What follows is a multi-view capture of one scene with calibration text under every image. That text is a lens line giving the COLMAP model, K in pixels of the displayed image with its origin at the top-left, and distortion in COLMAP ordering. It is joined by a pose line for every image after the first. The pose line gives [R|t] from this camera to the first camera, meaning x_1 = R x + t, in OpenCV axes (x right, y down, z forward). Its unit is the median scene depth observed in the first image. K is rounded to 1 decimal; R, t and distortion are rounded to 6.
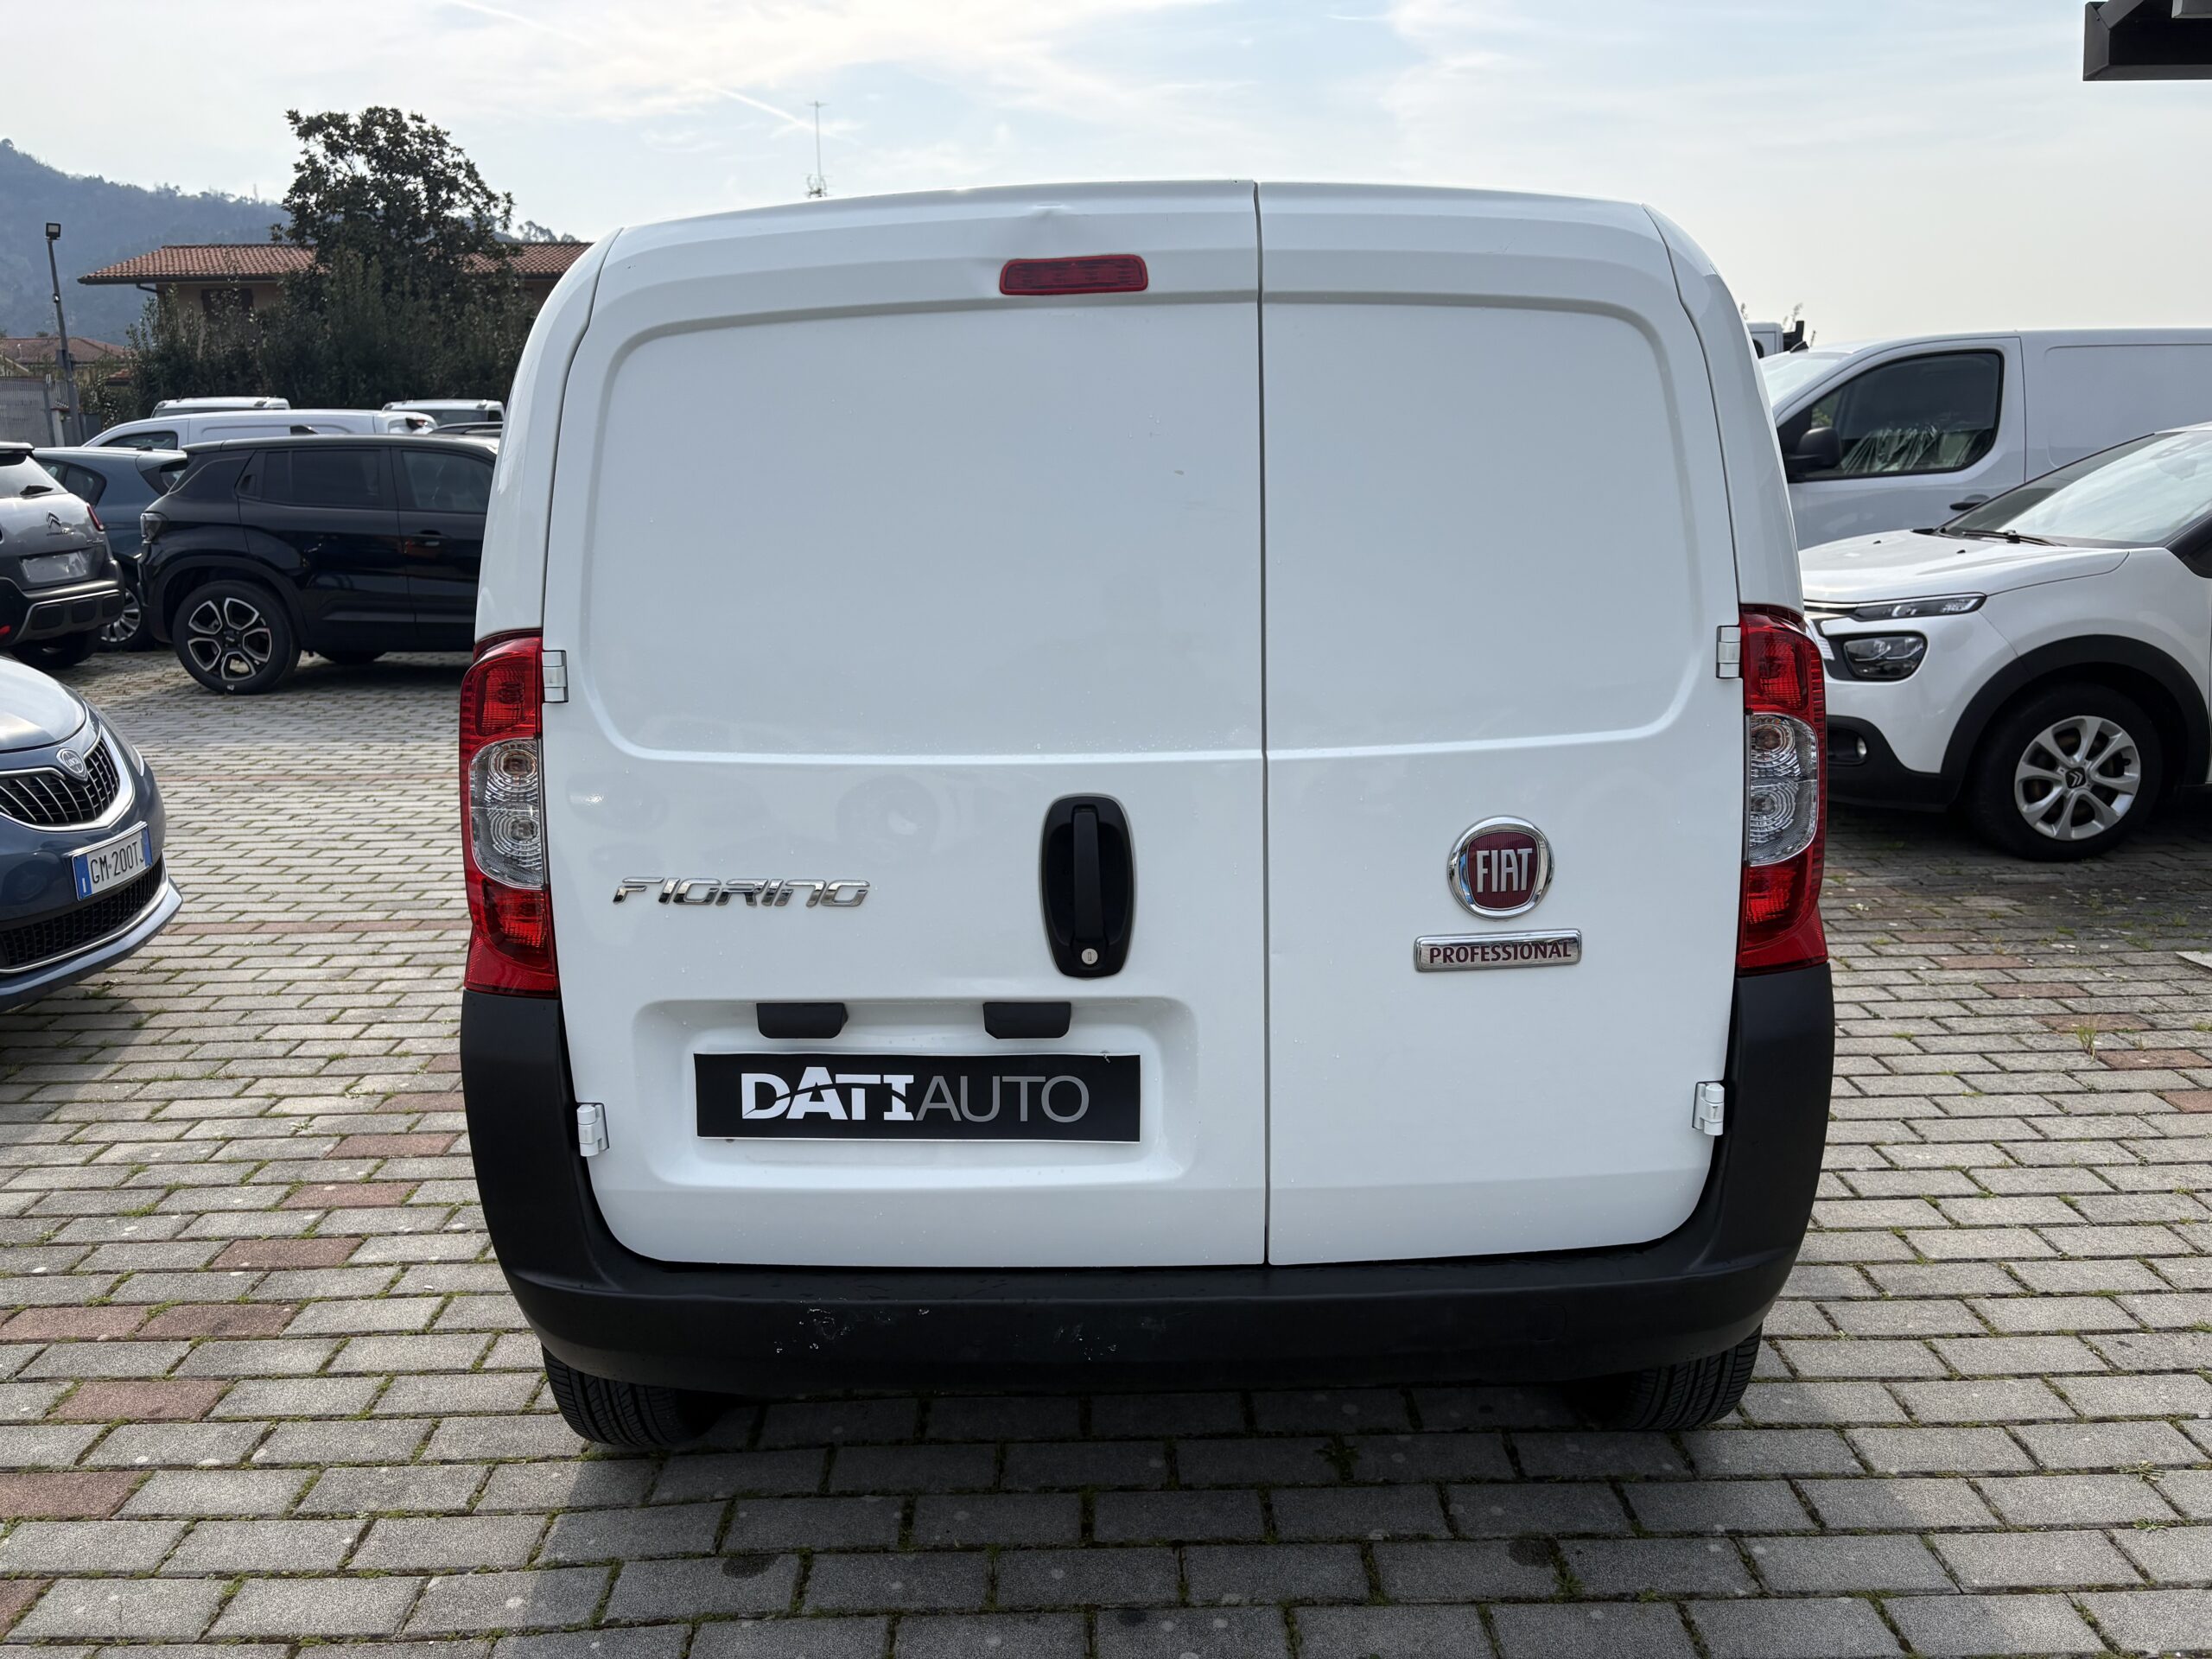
lens RADIAL K [[1675.3, 0, 1106.9], [0, 1675.3, 827.0], [0, 0, 1]] dist [0.059772, -0.063311]
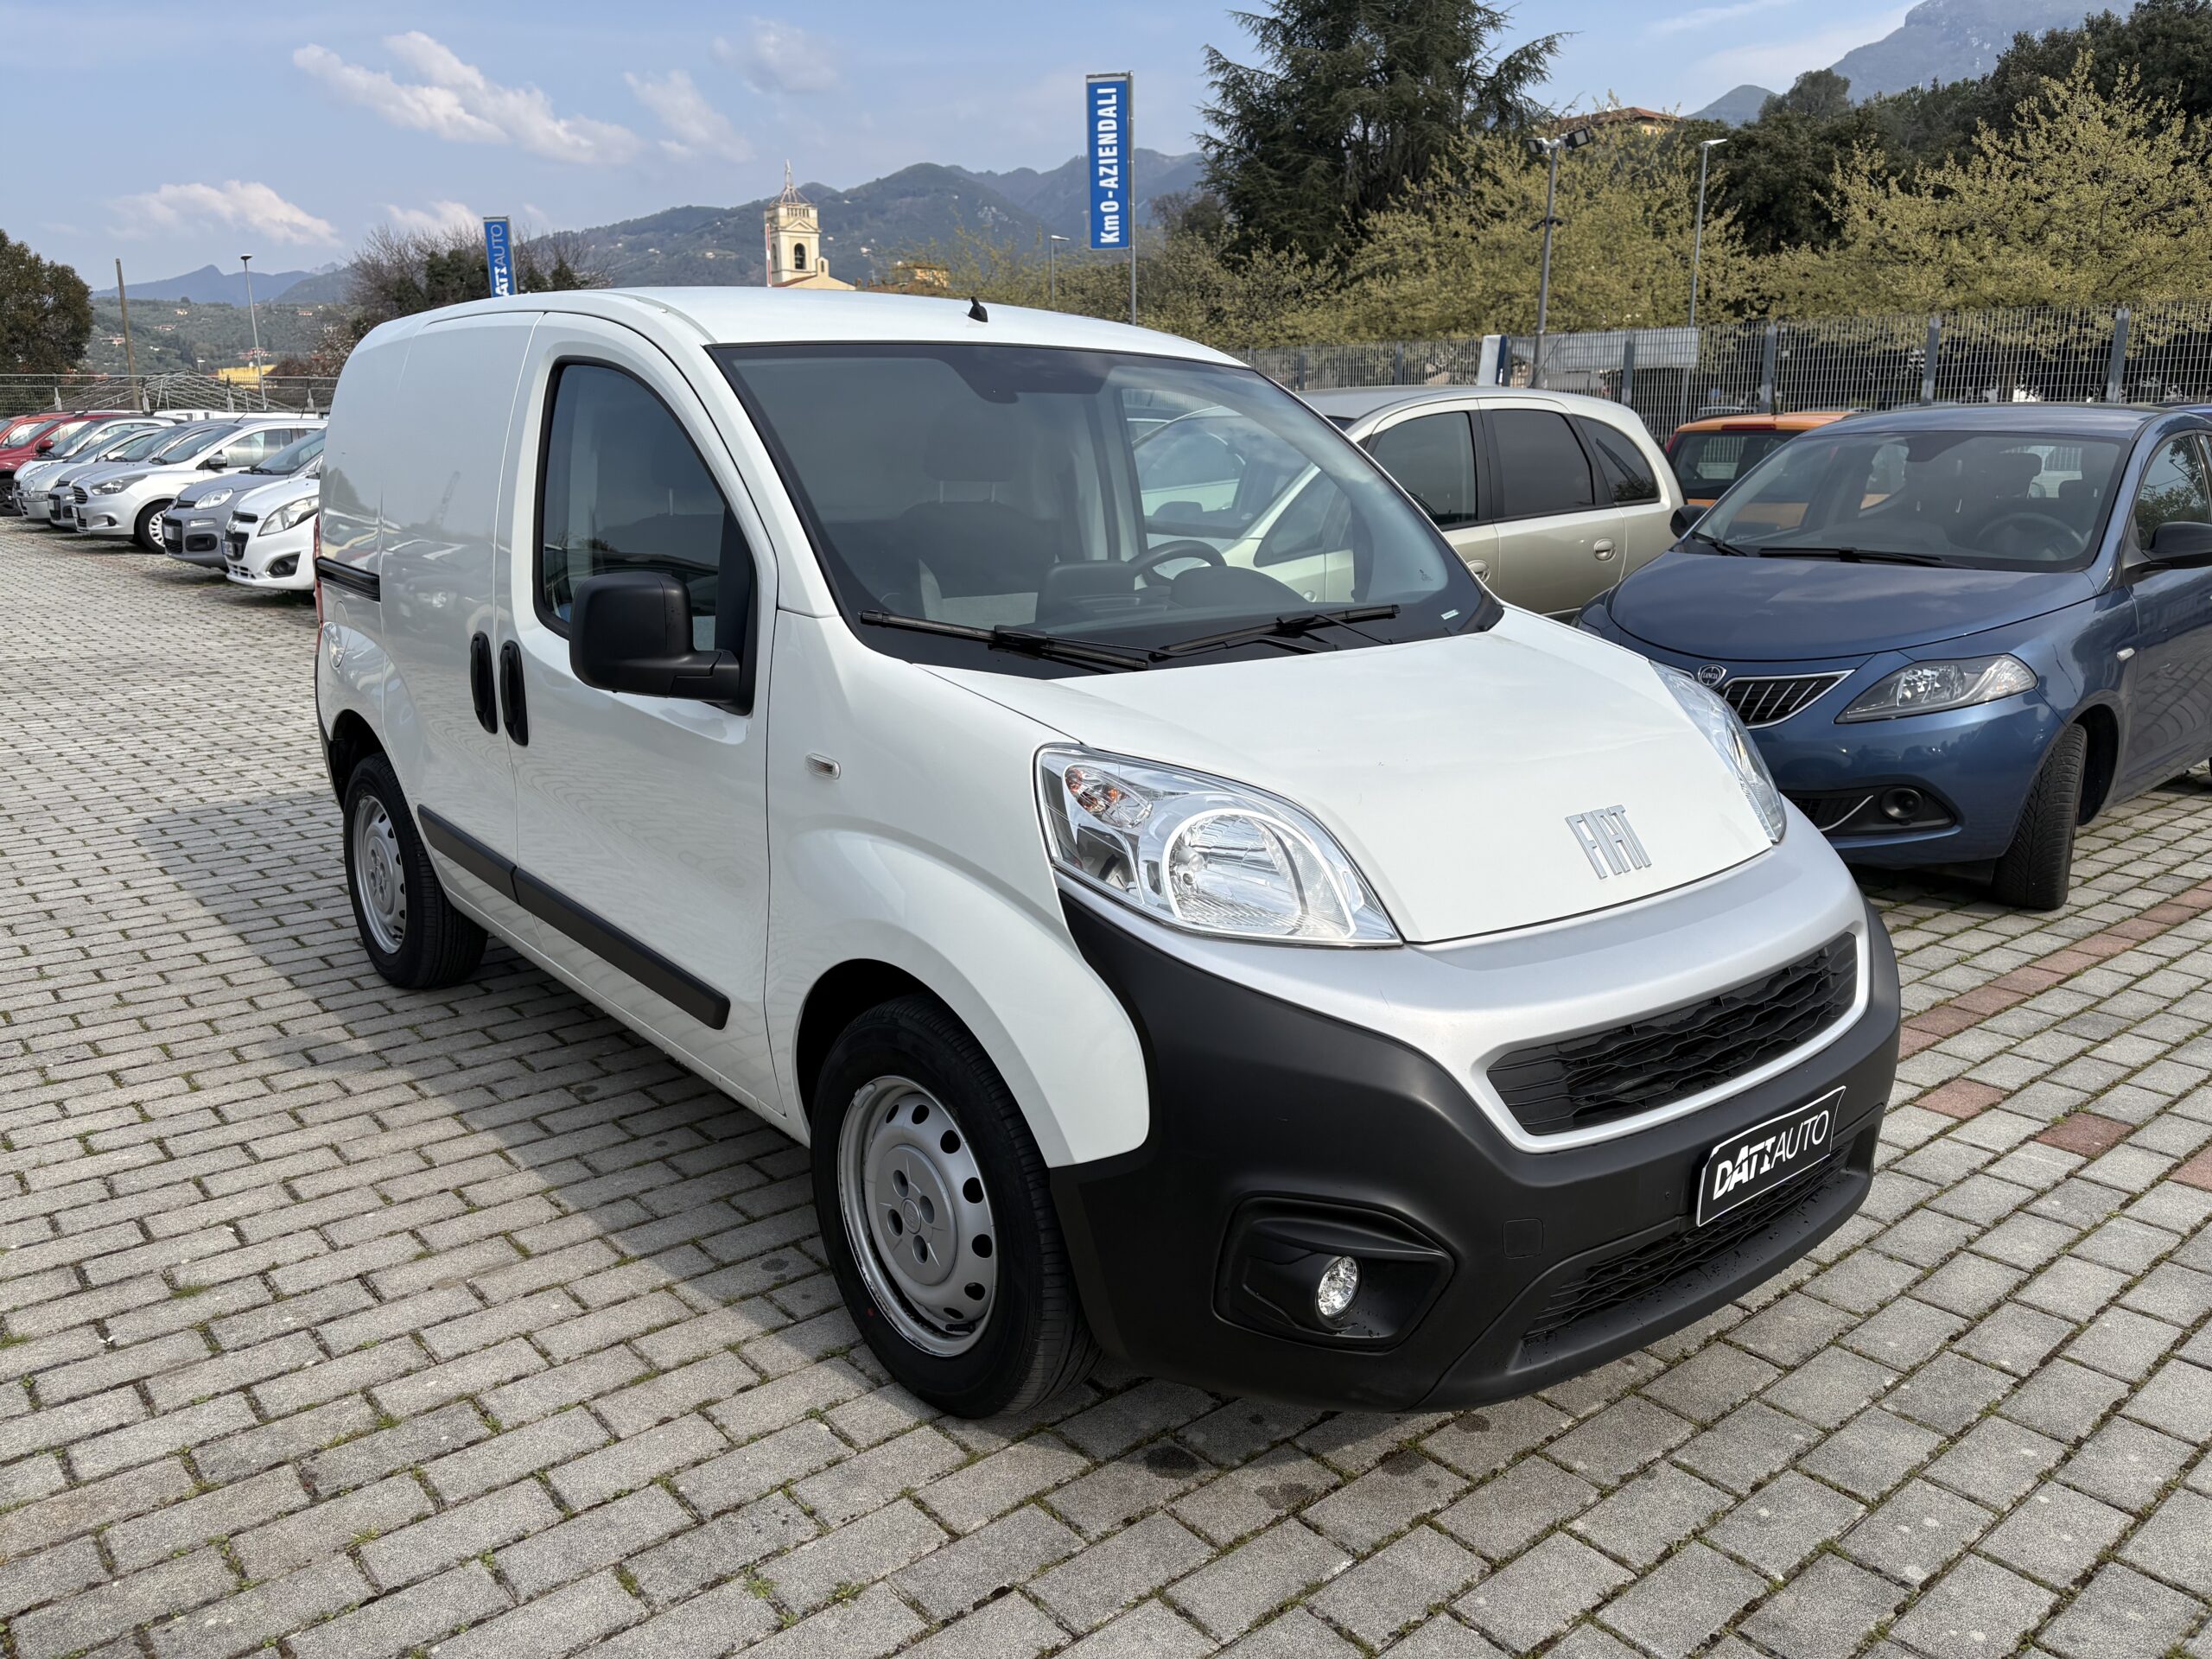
lens RADIAL K [[1675.3, 0, 1098.7], [0, 1675.3, 833.2], [0, 0, 1]] dist [0.059772, -0.063311]
pose [[-0.777710, 0.163664, -0.606945, 0.946032], [-0.128378, 0.903815, 0.408214, -0.714062], [0.615375, 0.395390, -0.681894, 3.039369]]
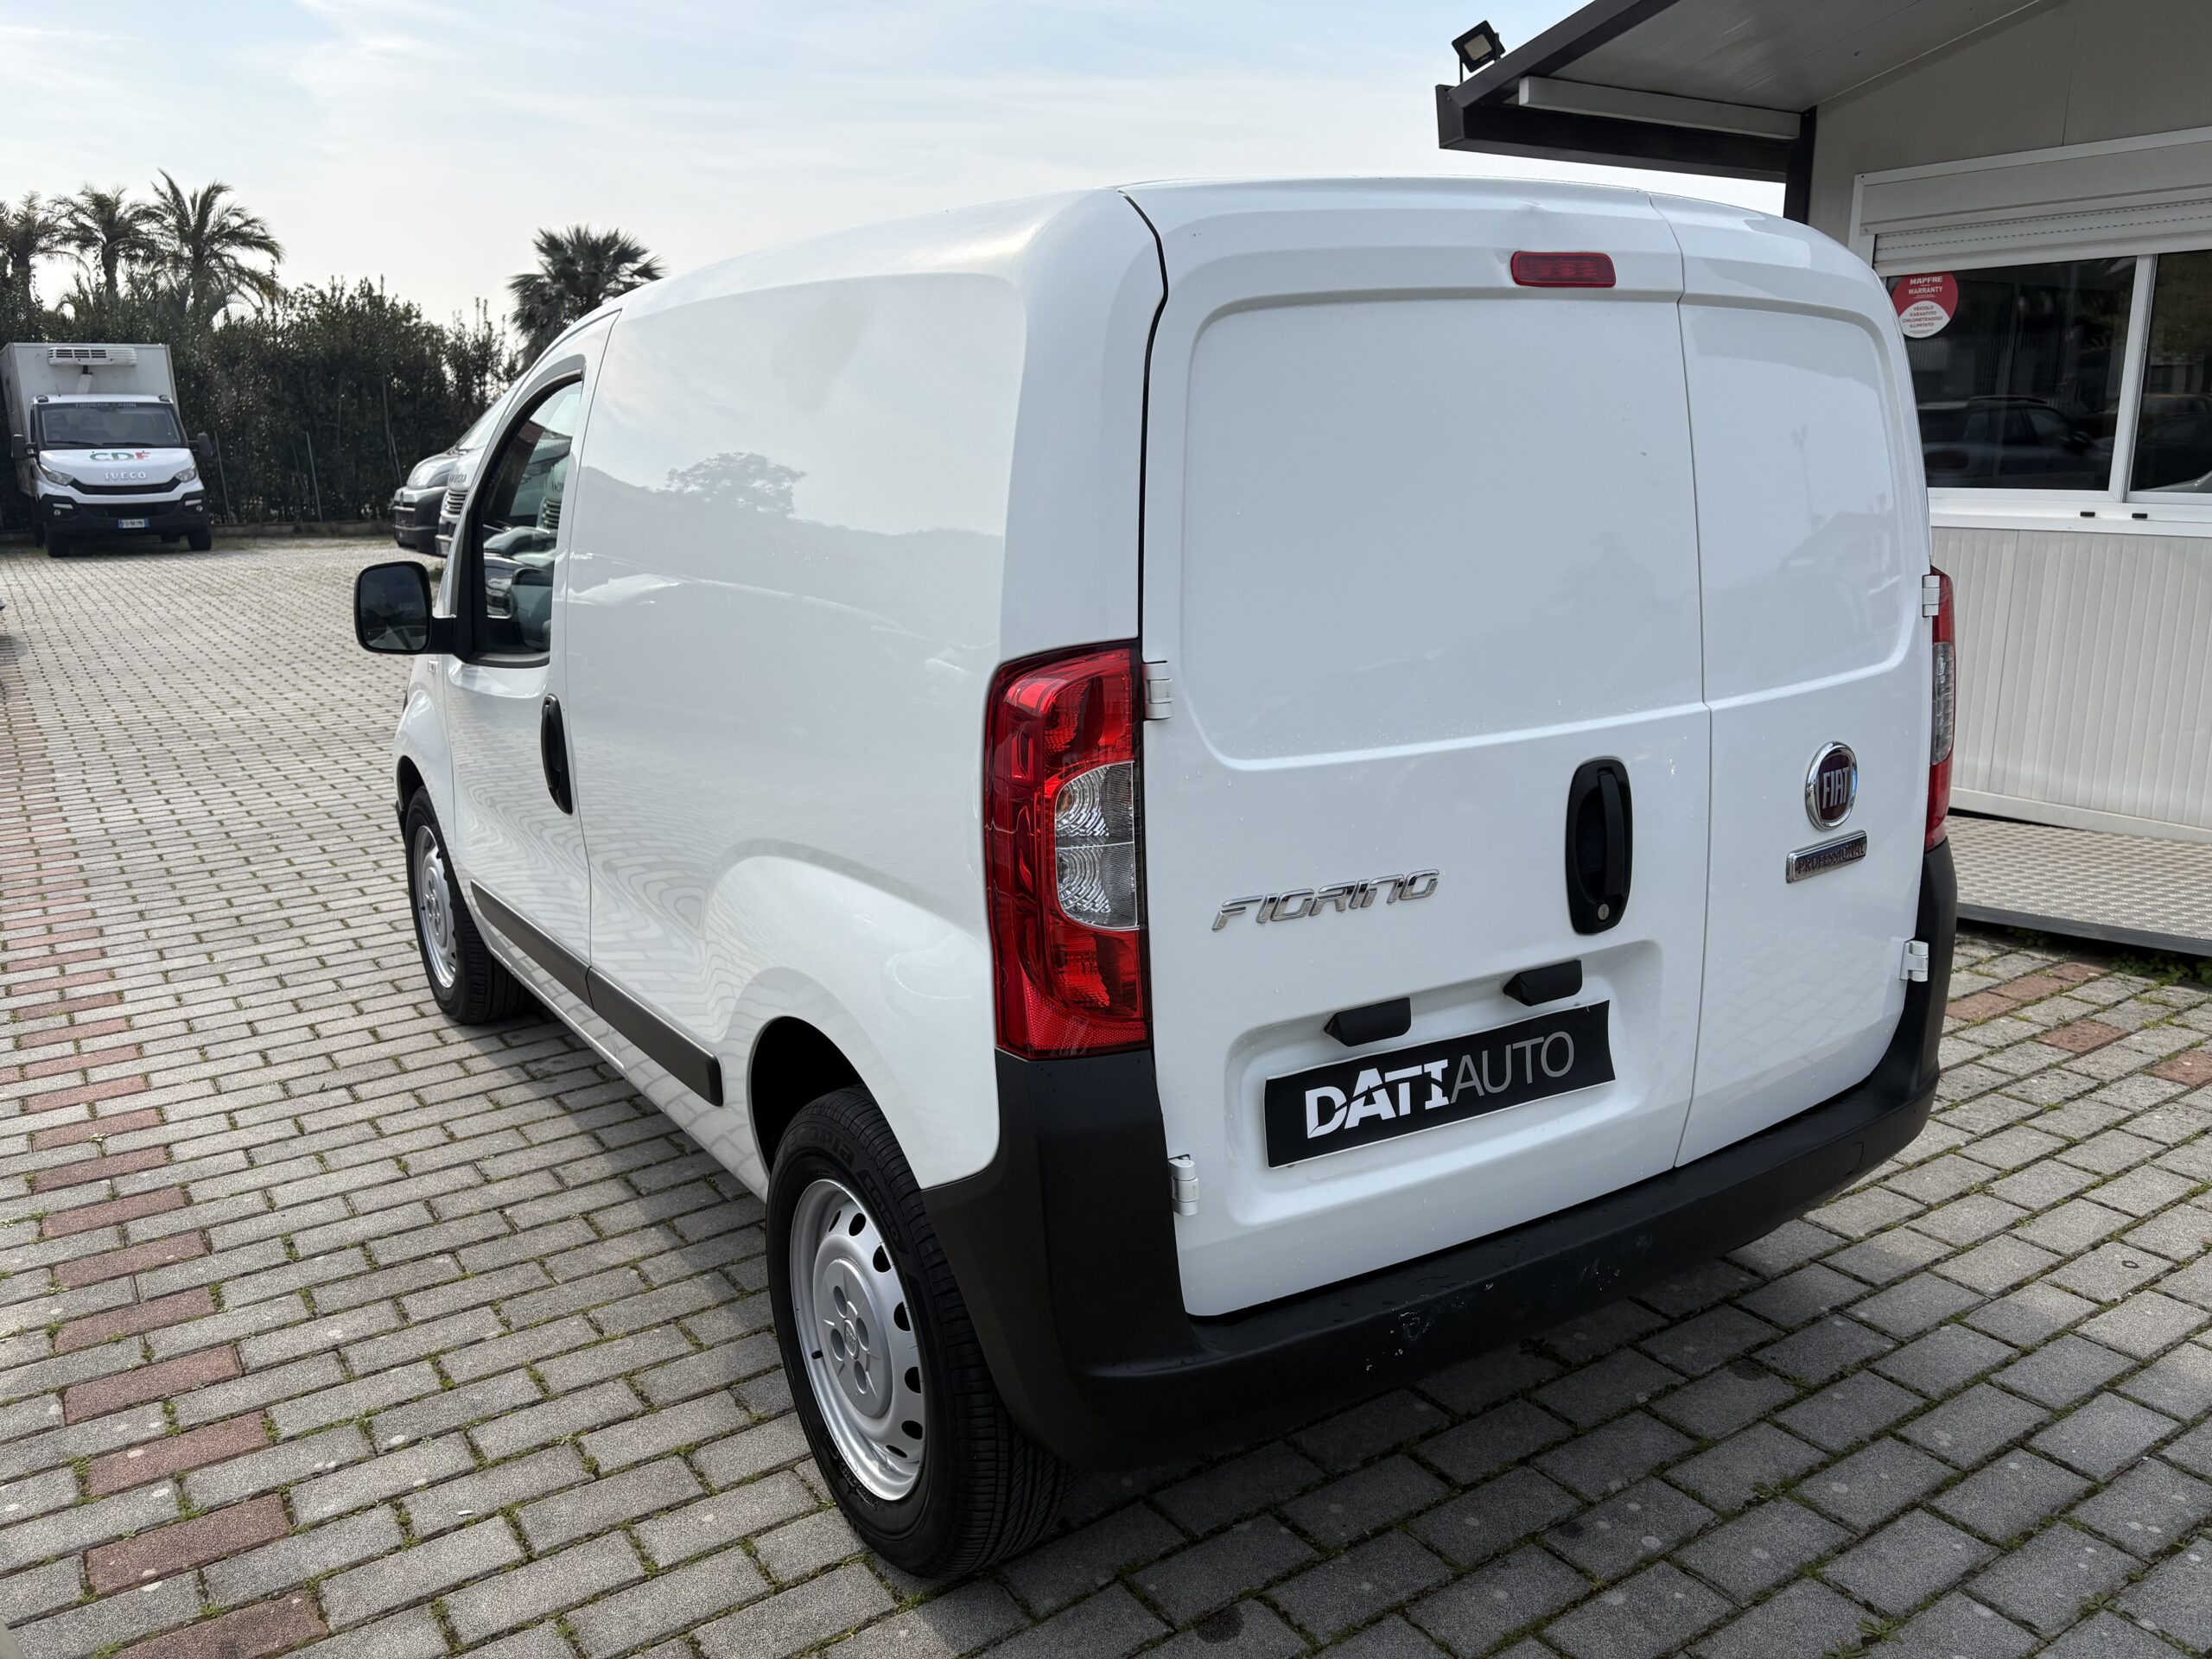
lens RADIAL K [[1675.3, 0, 1115.7], [0, 1675.3, 824.2], [0, 0, 1]] dist [0.059772, -0.063311]
pose [[0.839246, -0.121374, 0.530033, -0.712512], [0.123918, 0.991811, 0.030909, -0.042033], [-0.529444, 0.039740, 0.847414, 0.220345]]
